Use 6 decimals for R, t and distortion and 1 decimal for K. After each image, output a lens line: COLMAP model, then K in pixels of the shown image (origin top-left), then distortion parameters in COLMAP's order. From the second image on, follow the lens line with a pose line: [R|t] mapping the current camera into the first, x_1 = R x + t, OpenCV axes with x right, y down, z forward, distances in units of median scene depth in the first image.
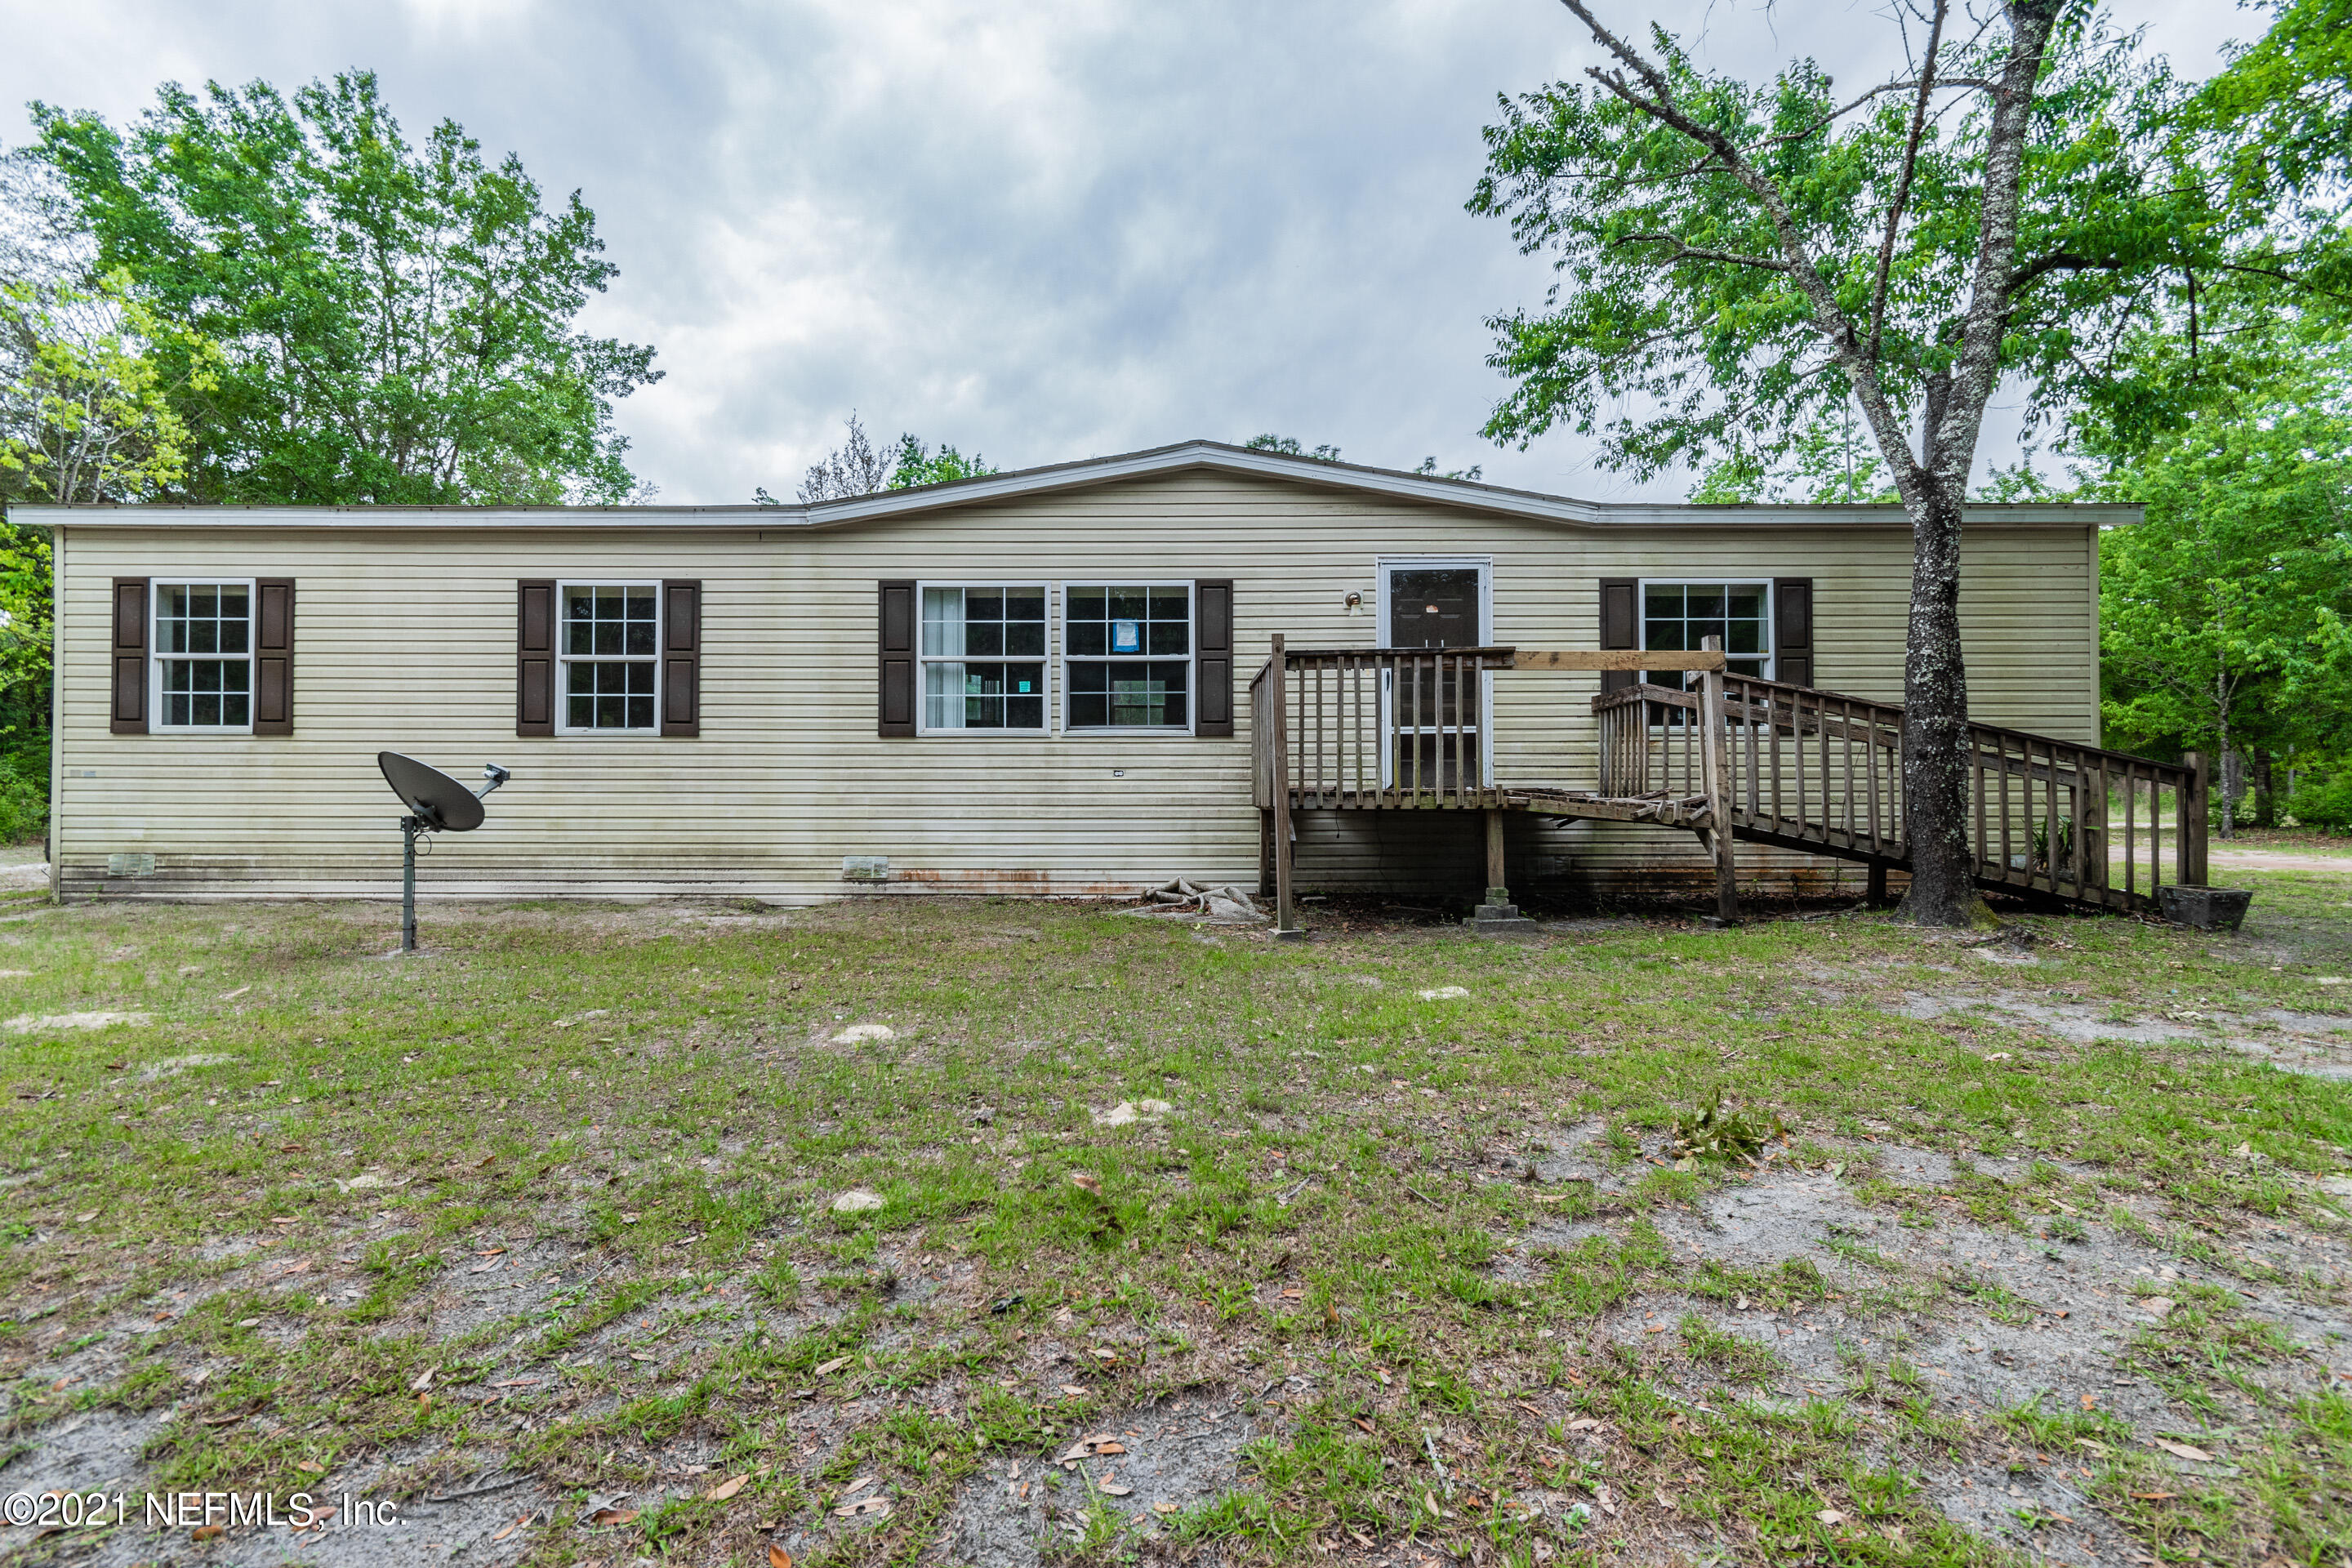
lens RADIAL K [[902.8, 0, 1169.6], [0, 902.8, 787.9], [0, 0, 1]] dist [0.016191, 0.000138]
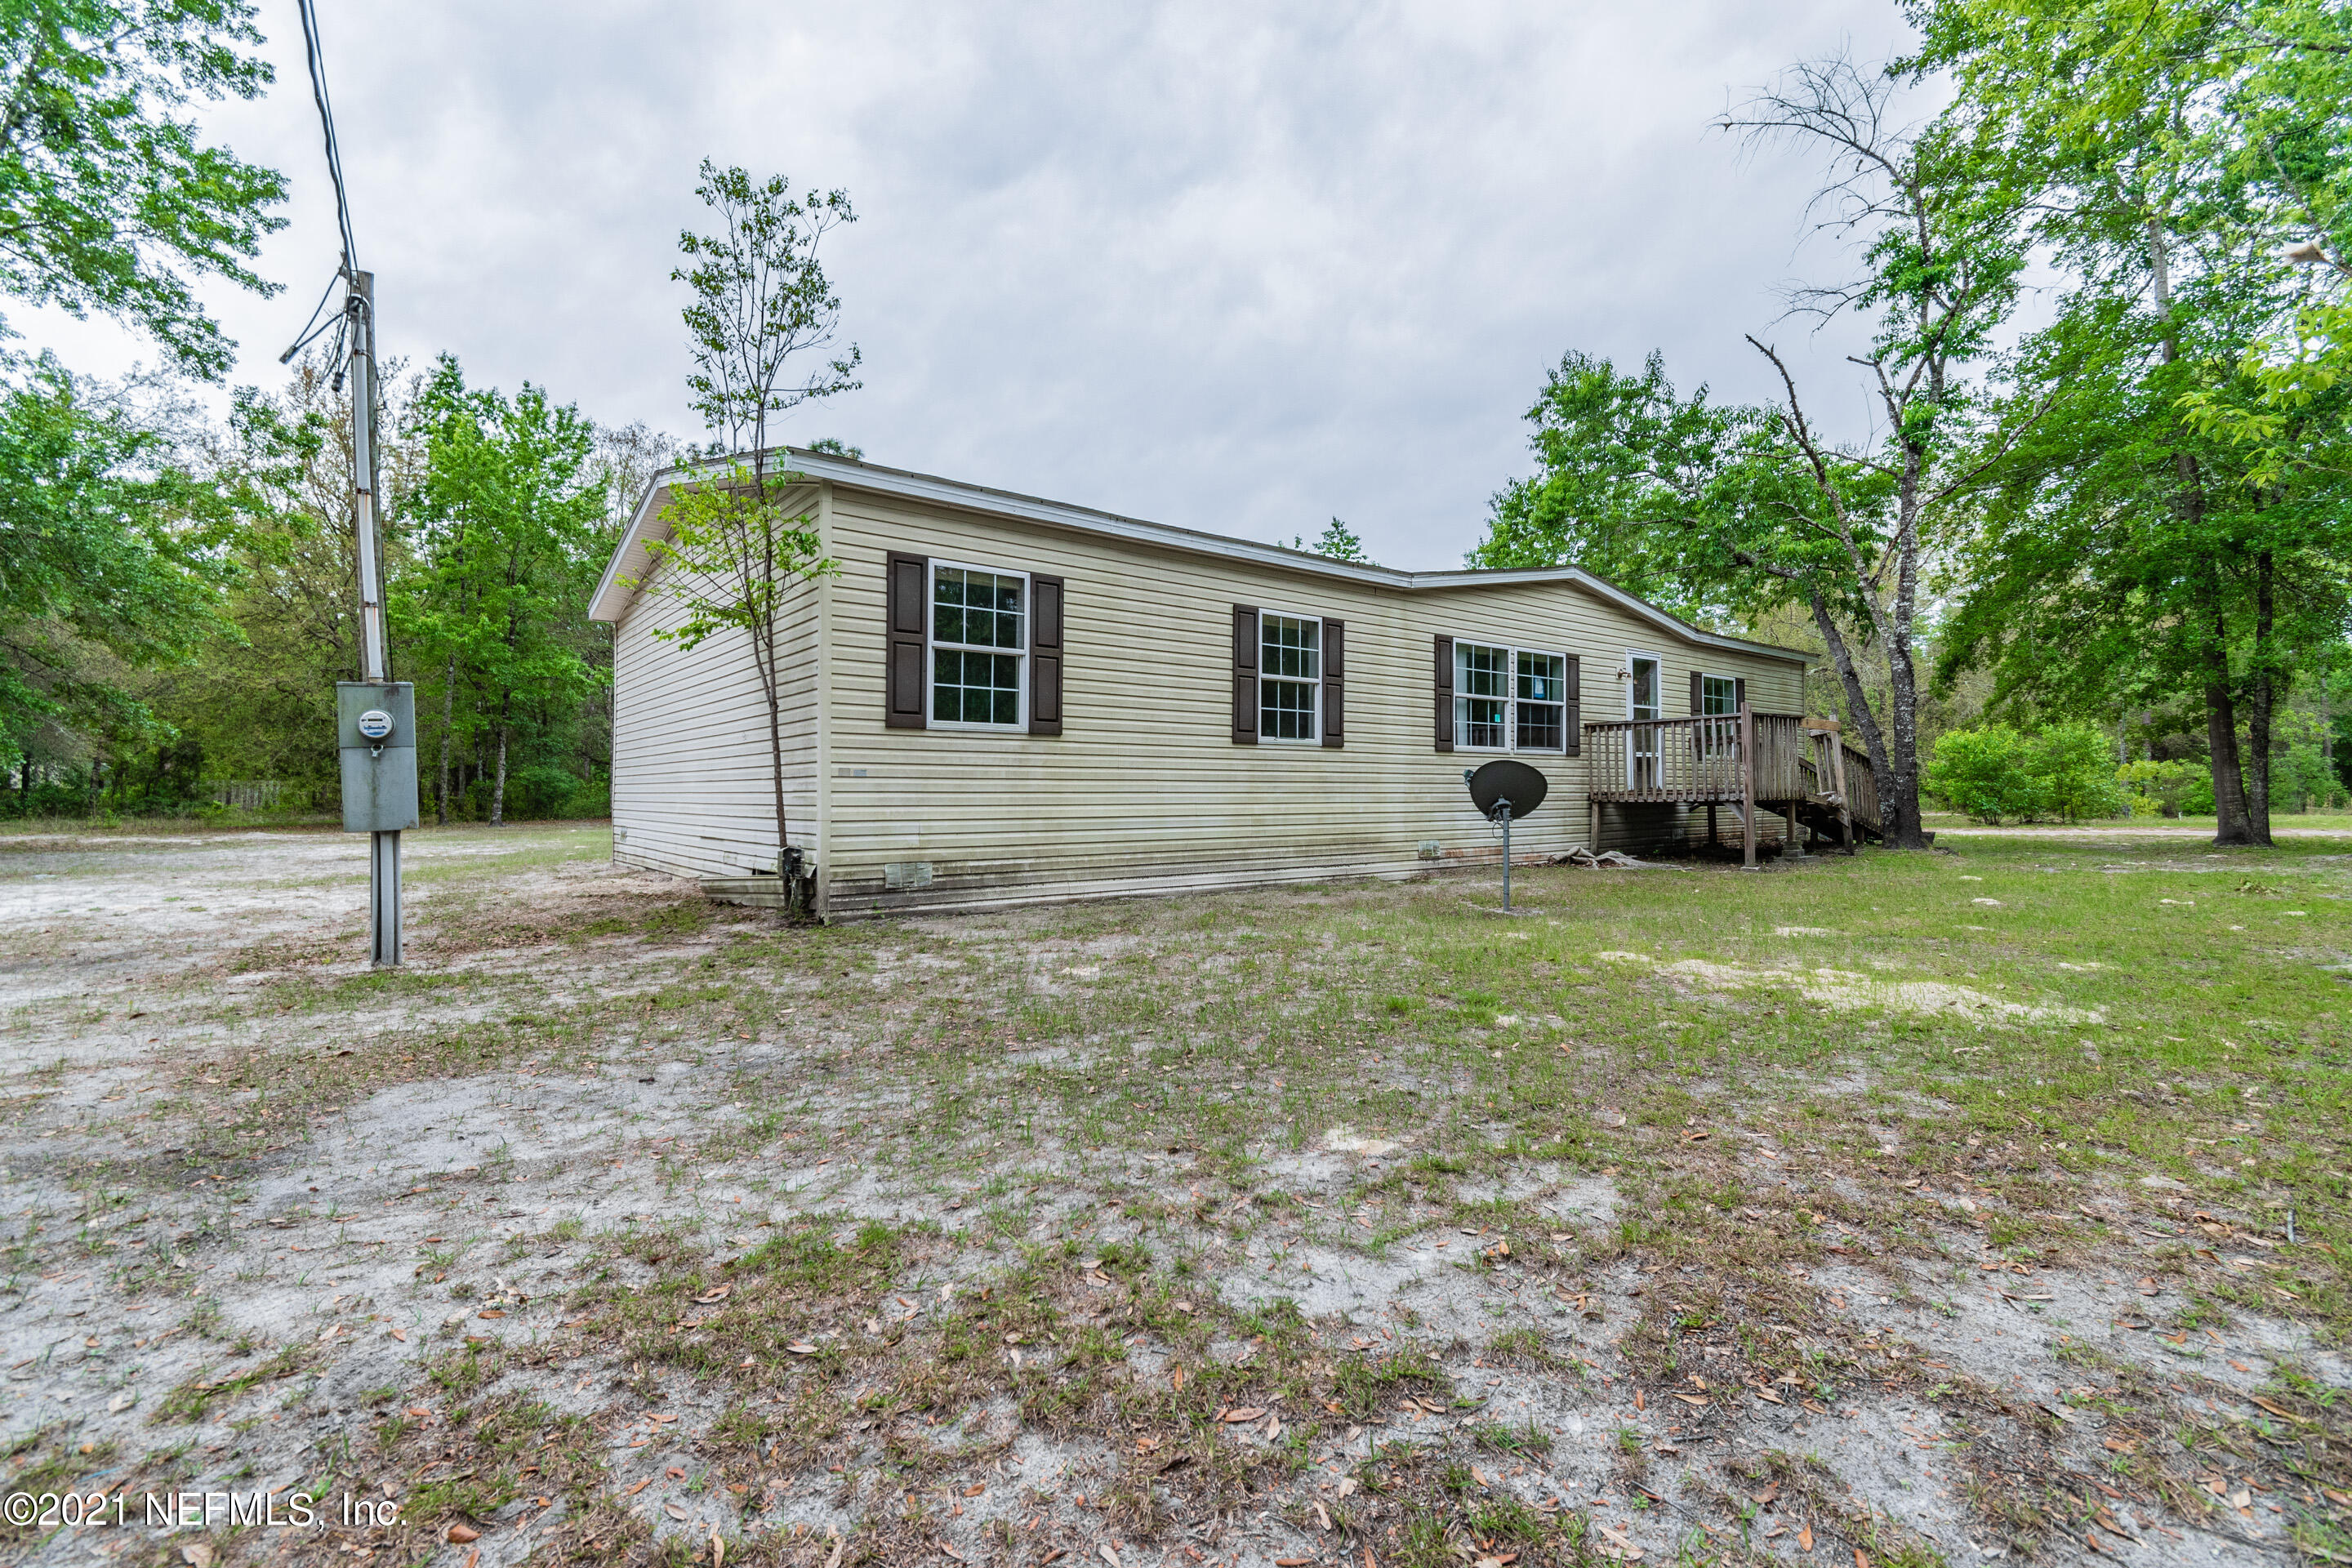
lens RADIAL K [[1060.5, 0, 1180.4], [0, 1060.5, 785.1], [0, 0, 1]] dist [0.004510, 0.000630]
pose [[0.762652, 0.001647, 0.646807, -1.591794], [-0.003640, 0.999992, 0.001745, -0.006679], [-0.646799, -0.003685, 0.762652, 0.042496]]
